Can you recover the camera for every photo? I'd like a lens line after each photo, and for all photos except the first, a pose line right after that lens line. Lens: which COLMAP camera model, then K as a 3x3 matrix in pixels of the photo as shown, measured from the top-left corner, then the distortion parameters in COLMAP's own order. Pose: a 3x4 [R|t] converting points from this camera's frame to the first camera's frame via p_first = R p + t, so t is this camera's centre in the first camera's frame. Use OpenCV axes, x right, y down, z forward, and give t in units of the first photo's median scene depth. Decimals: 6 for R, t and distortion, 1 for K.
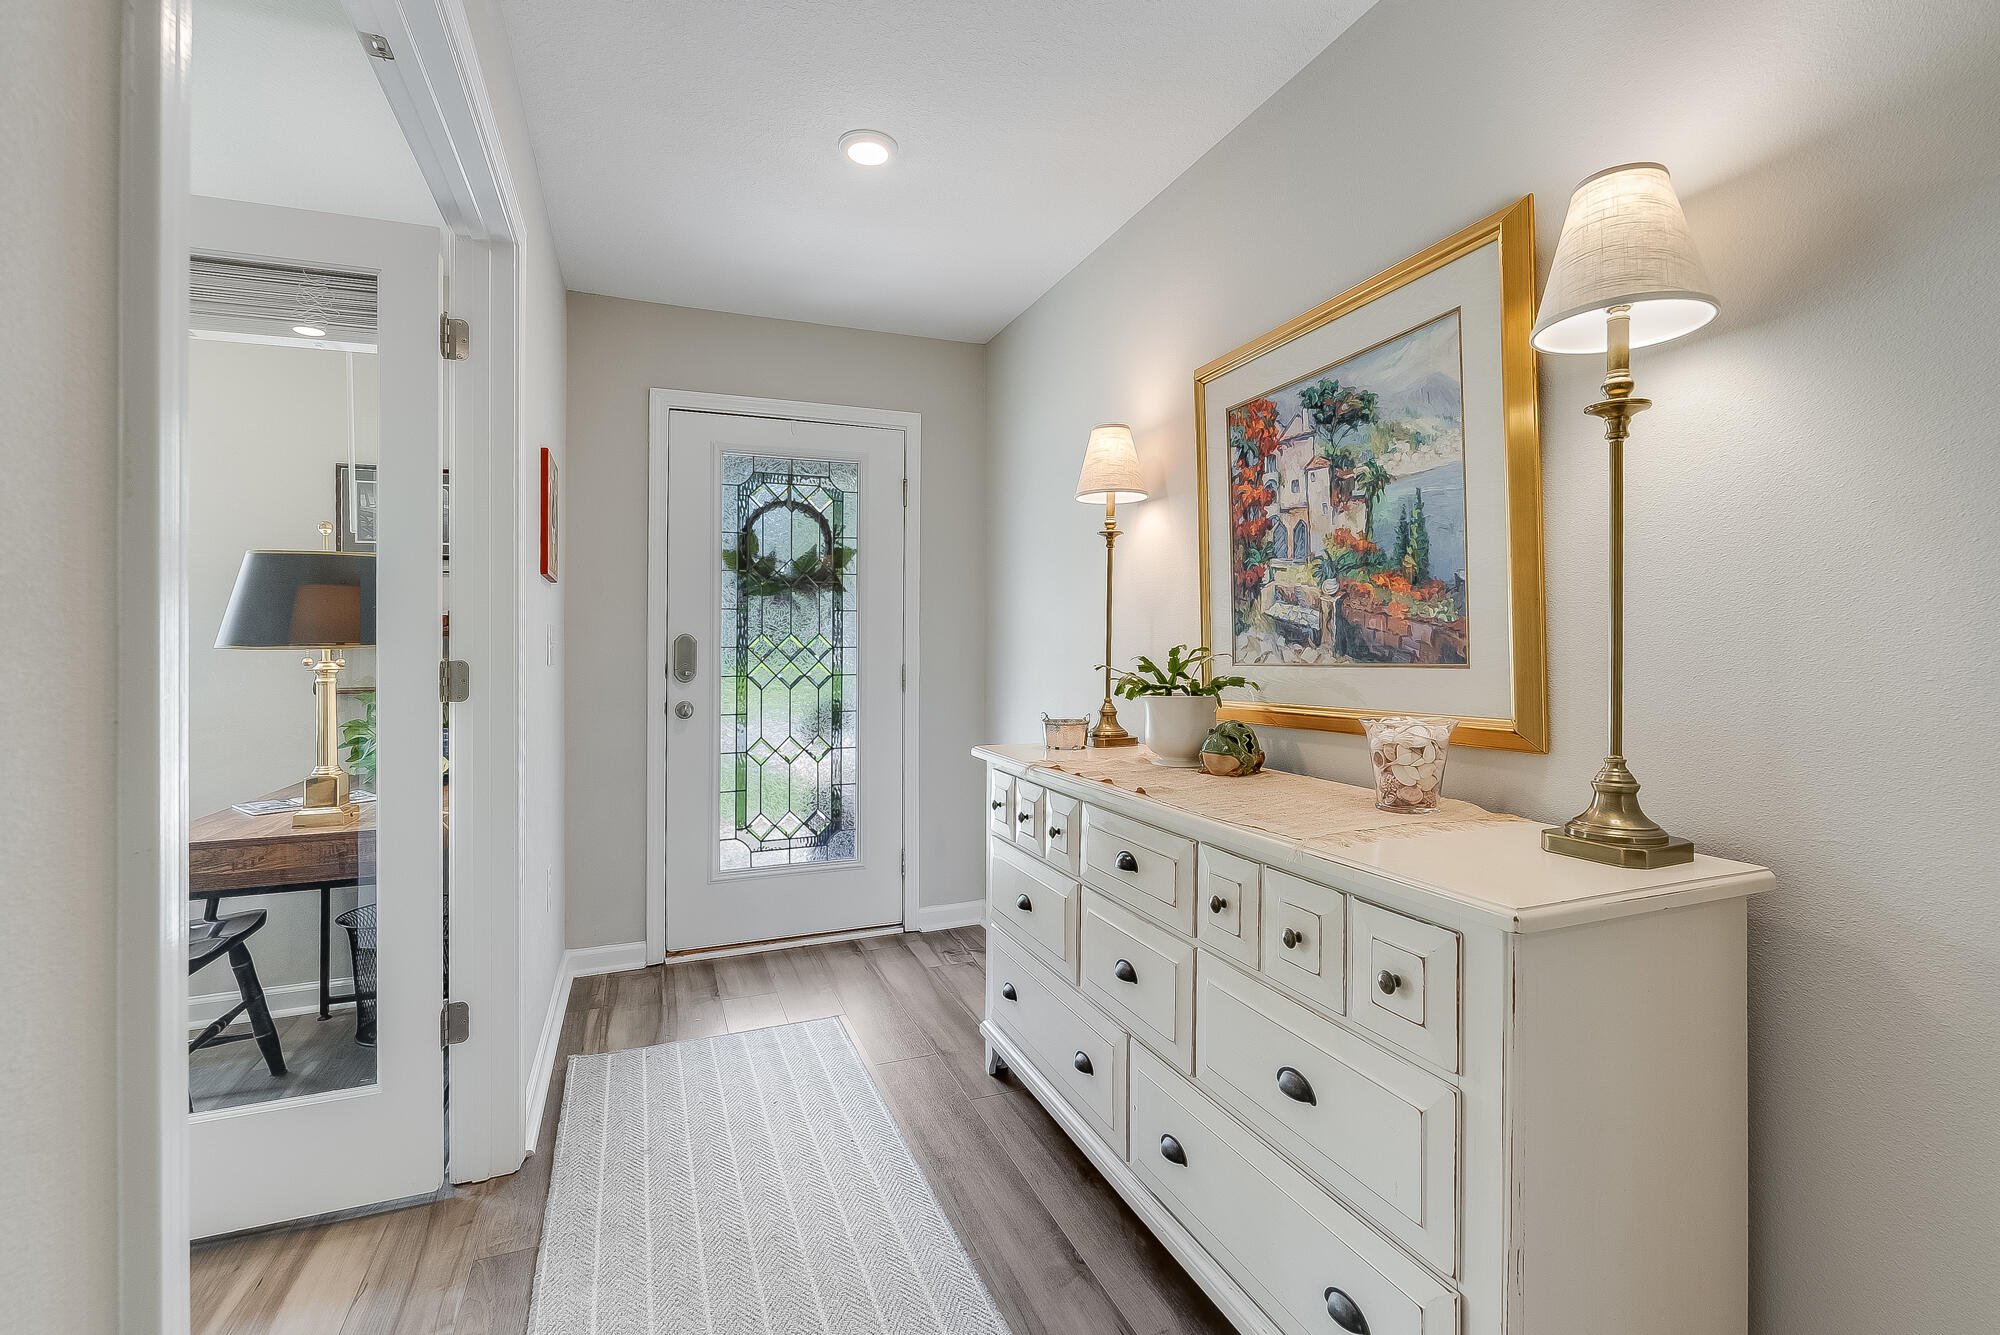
lens RADIAL K [[889.0, 0, 1015.6], [0, 889.0, 638.8], [0, 0, 1]] dist [0.000043, -0.000021]
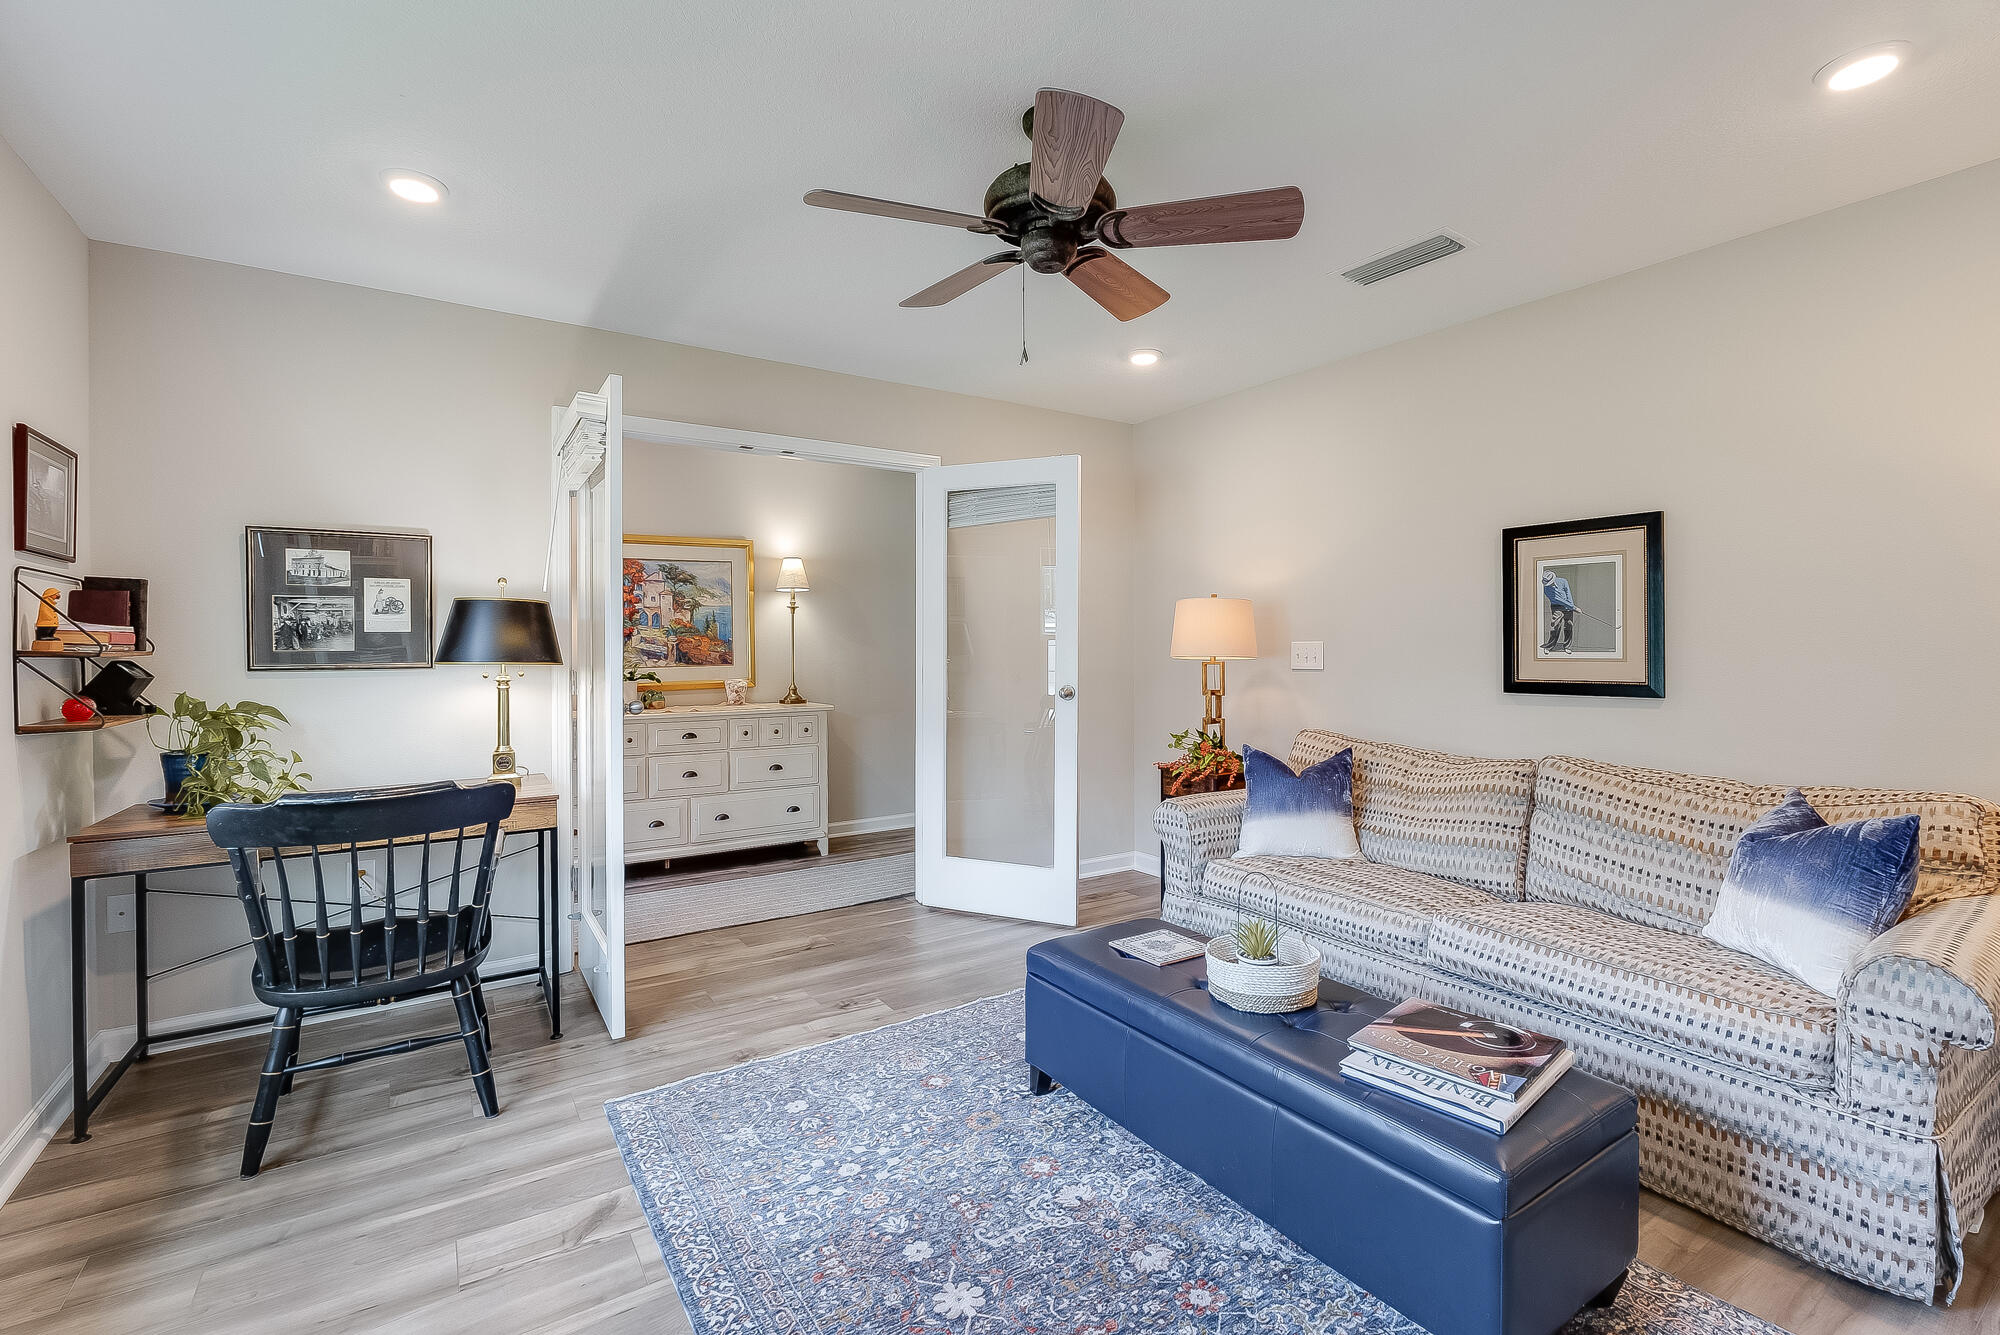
lens RADIAL K [[895.9, 0, 1004.5], [0, 895.9, 646.3], [0, 0, 1]] dist [-0.002352, 0.000387]
pose [[-0.184551, 0.000792, 0.982823, -2.448311], [-0.003996, 0.999991, -0.001556, -0.031674], [-0.982815, -0.004215, -0.184547, 0.463716]]
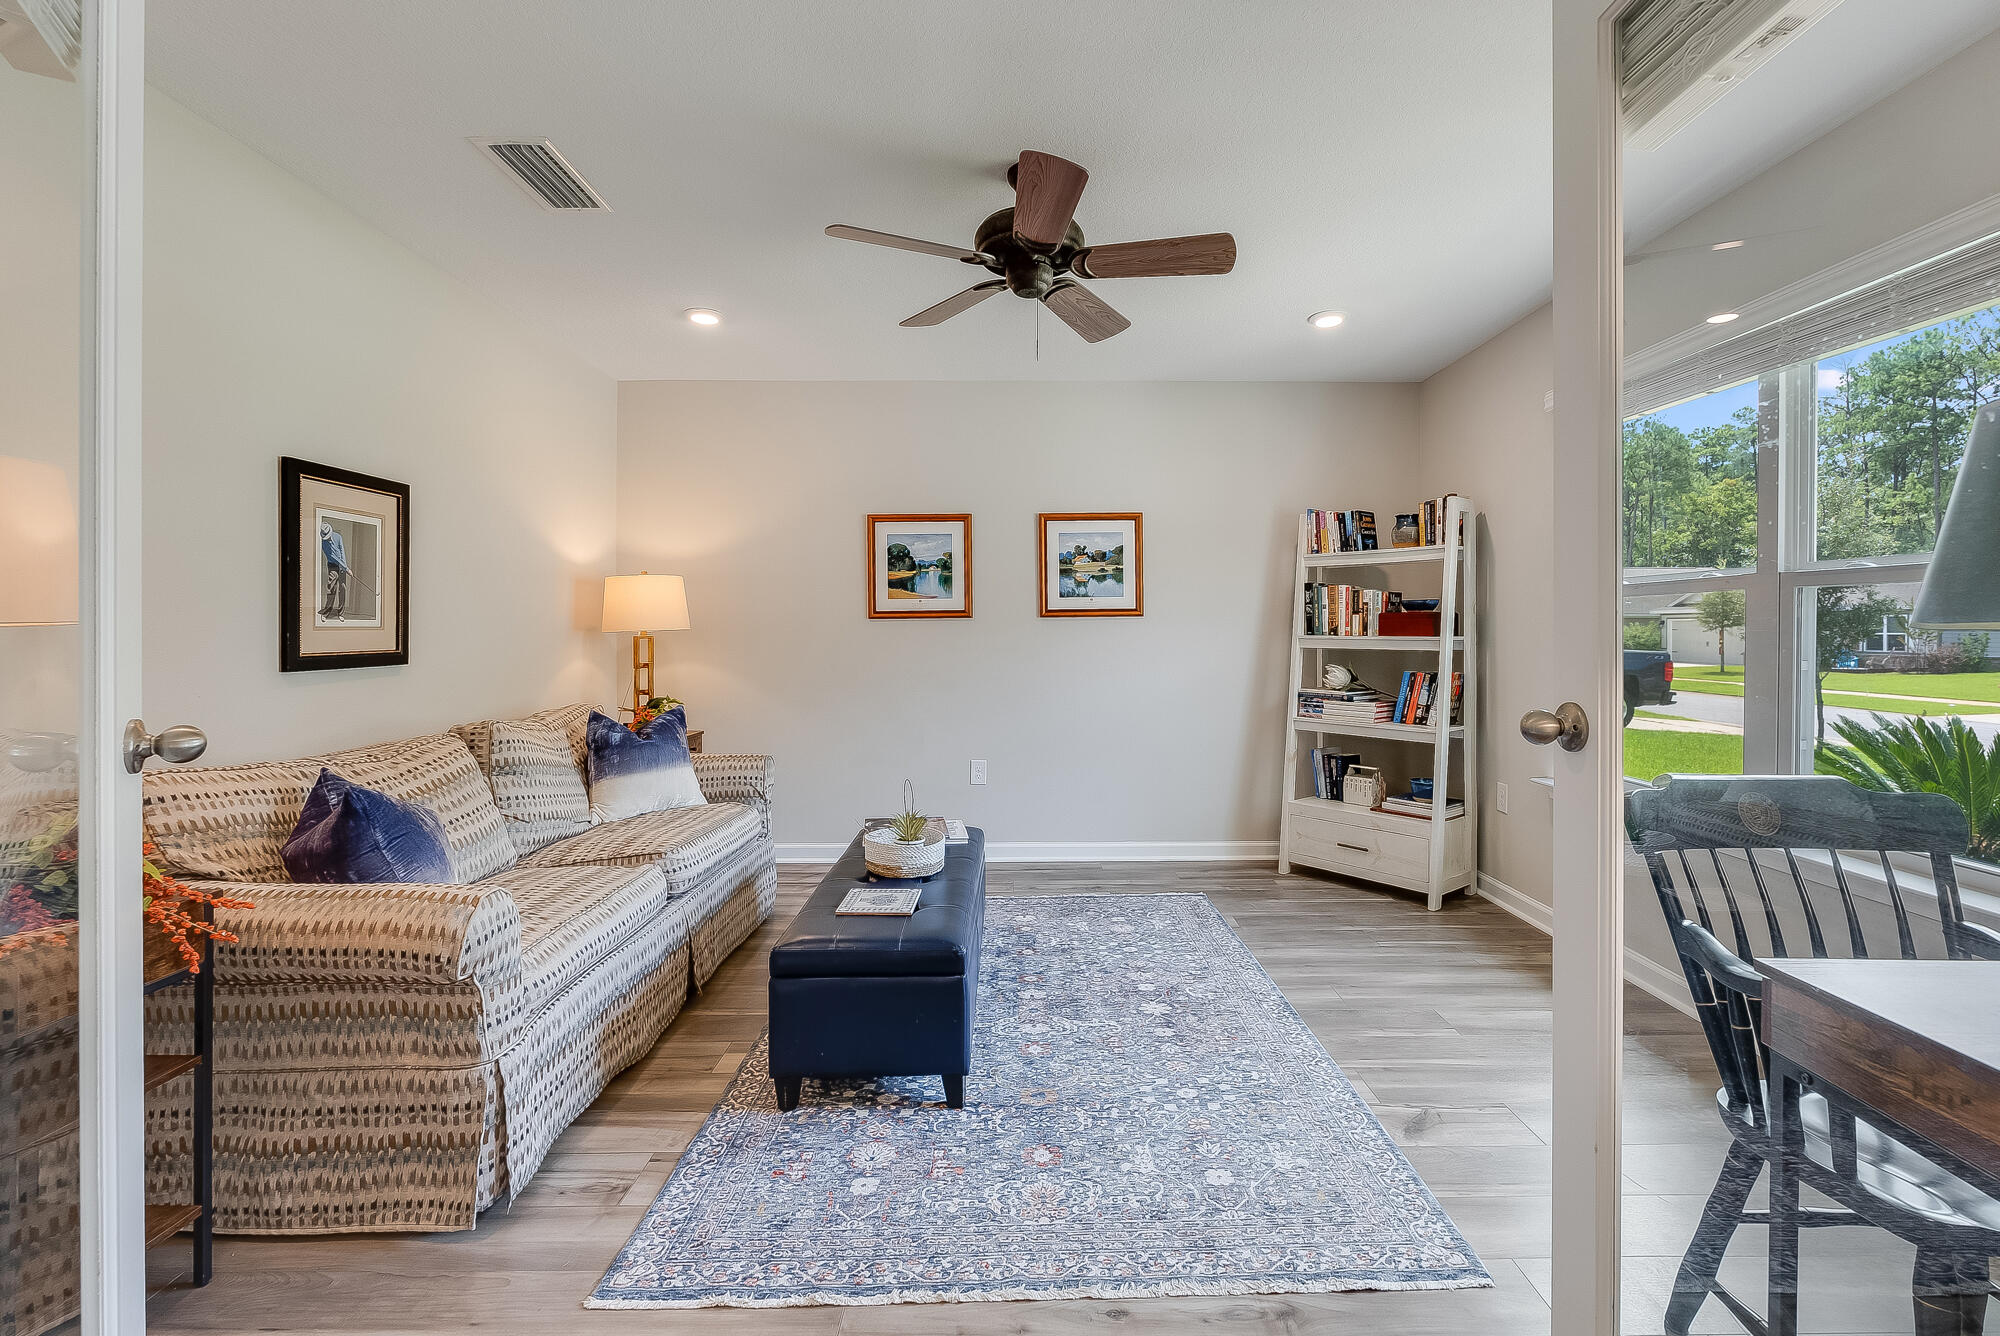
lens RADIAL K [[887.7, 0, 1031.9], [0, 887.7, 628.8], [0, 0, 1]] dist [-0.001210, -0.000393]
pose [[-0.368242, -0.001213, -0.929729, -0.246469], [0.005375, 0.999980, -0.003434, -0.003318], [0.929714, -0.006261, -0.368228, 0.682005]]
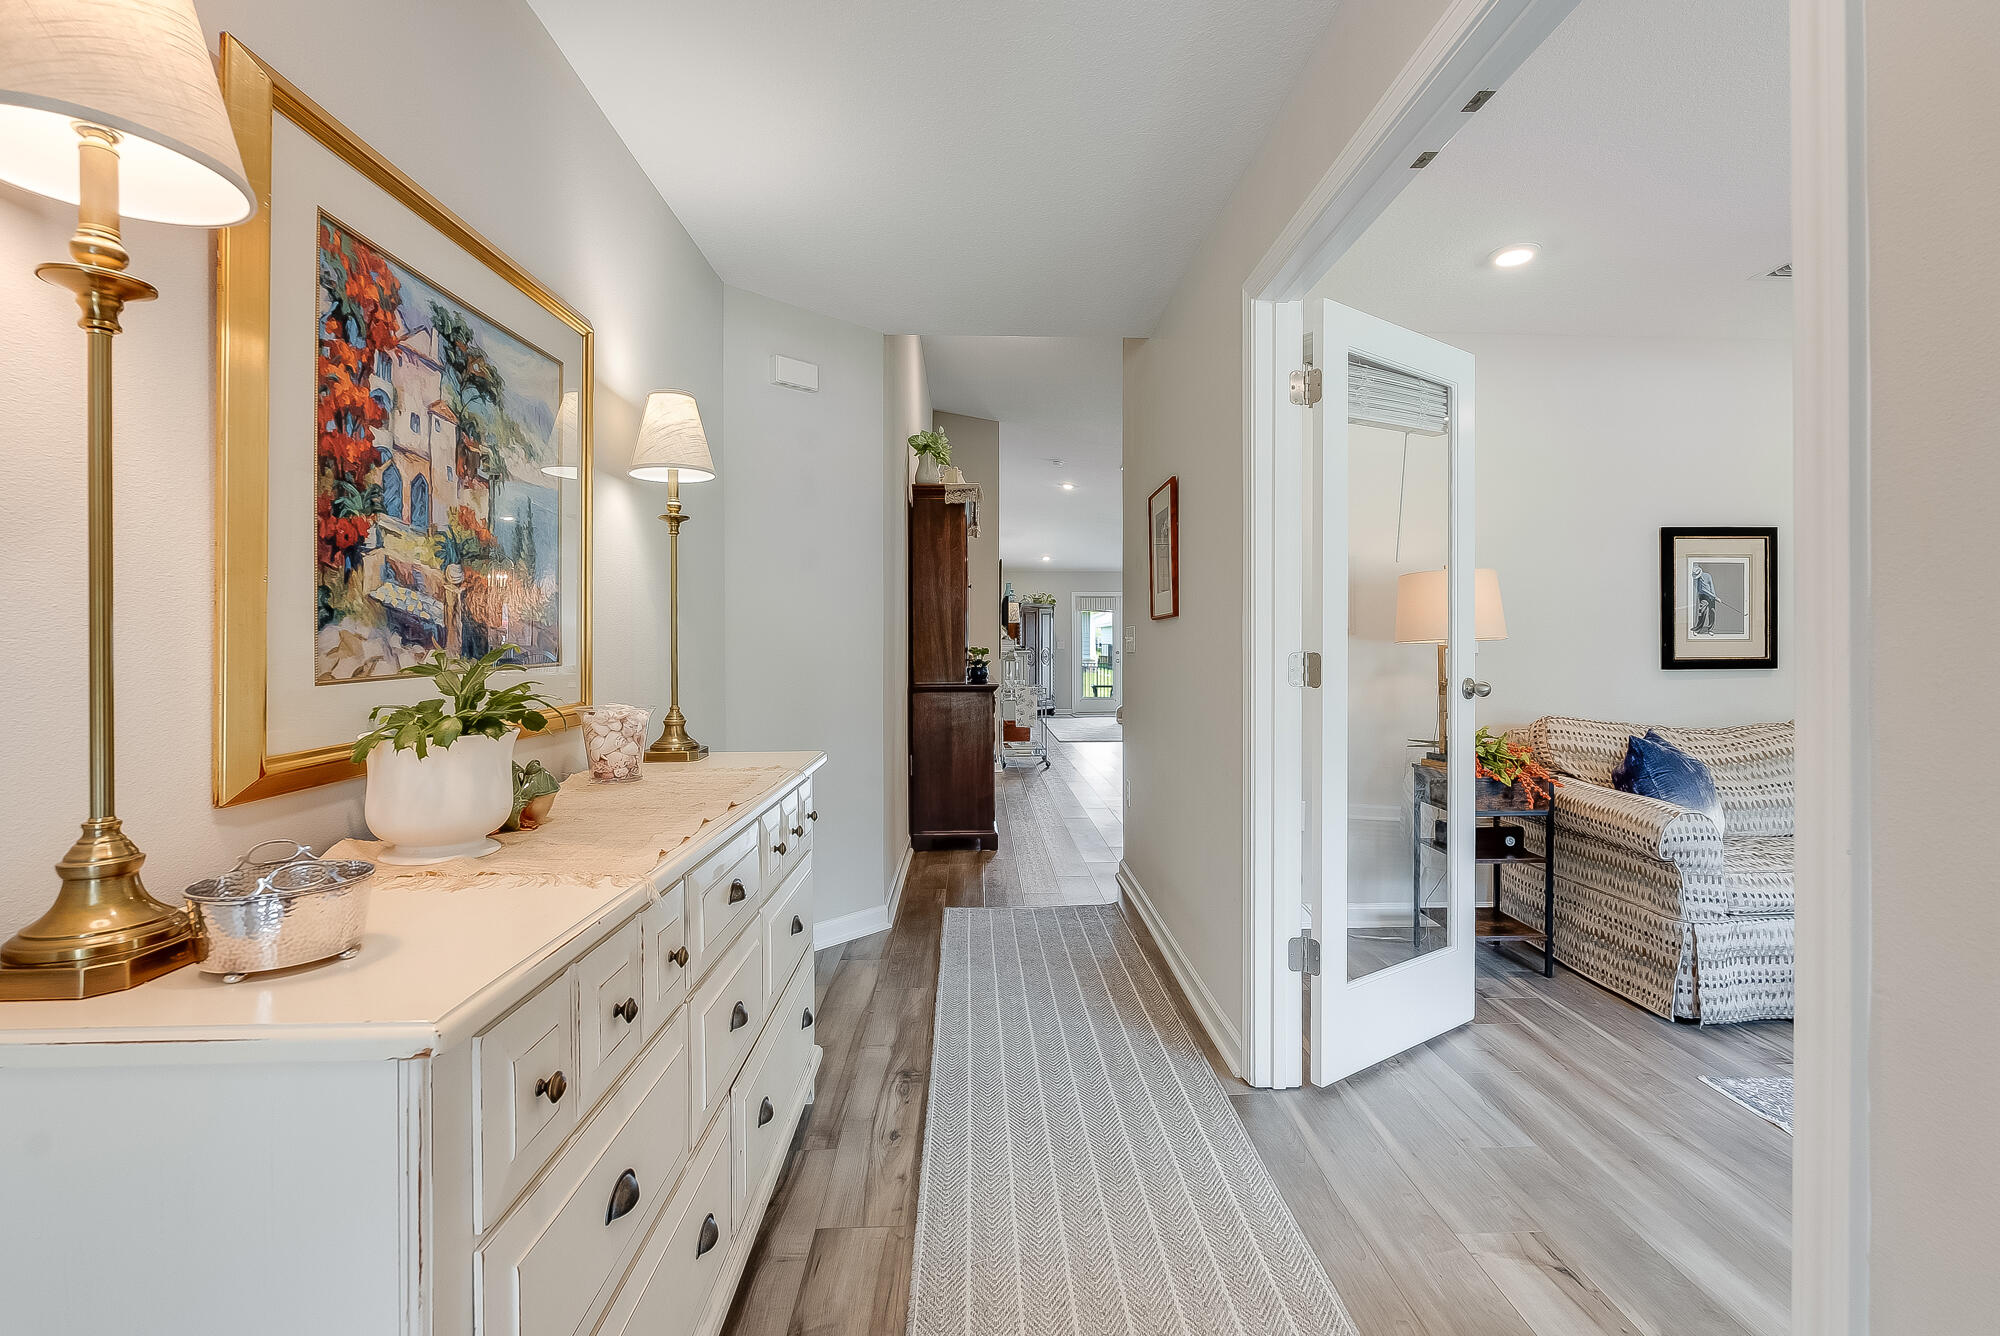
lens RADIAL K [[889.0, 0, 1015.6], [0, 889.0, 639.3], [0, 0, 1]] dist [0.000043, -0.000021]
pose [[-0.938887, 0.003591, 0.344208, -0.374968], [-0.001114, 0.999909, -0.013472, 0.010122], [-0.344225, -0.013032, -0.938797, 1.483420]]
